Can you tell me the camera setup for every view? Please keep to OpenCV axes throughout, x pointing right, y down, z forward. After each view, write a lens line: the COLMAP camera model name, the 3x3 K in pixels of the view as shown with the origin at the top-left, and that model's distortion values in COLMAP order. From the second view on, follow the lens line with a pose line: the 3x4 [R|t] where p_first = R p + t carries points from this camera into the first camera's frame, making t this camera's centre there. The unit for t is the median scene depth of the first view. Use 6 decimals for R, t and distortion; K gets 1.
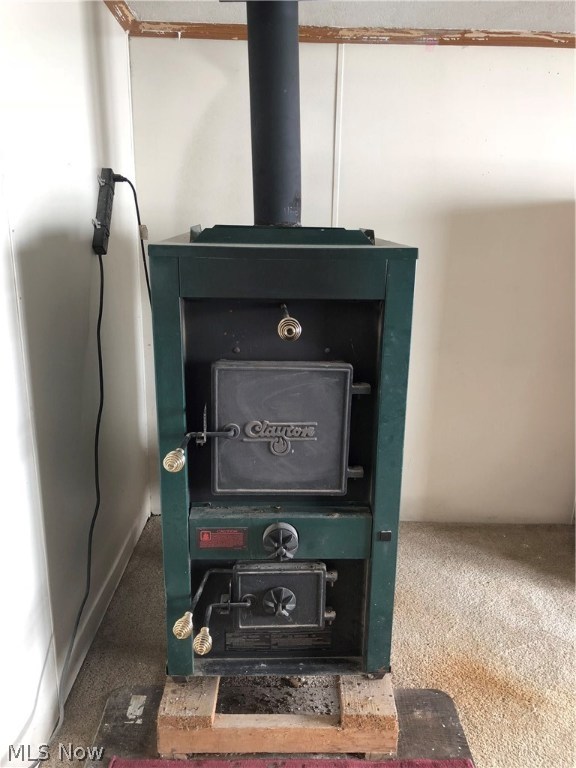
lens RADIAL K [[635.1, 0, 291.2], [0, 635.1, 382.0], [0, 0, 1]] dist [0.027729, -0.016223]
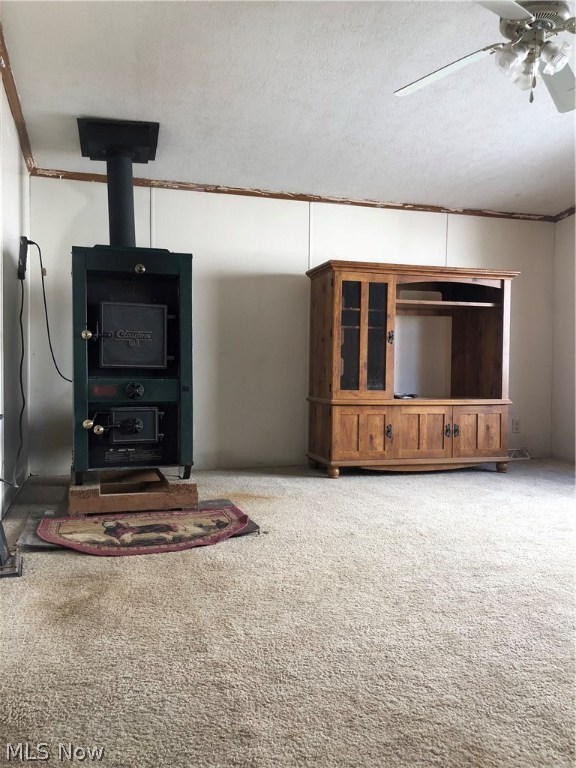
lens RADIAL K [[635.1, 0, 284.7], [0, 635.1, 384.8], [0, 0, 1]] dist [0.027729, -0.016223]
pose [[0.959601, -0.020471, 0.280619, -0.122972], [0.091151, 0.966181, -0.241218, 0.738222], [-0.266191, 0.257051, 0.929014, -0.987471]]
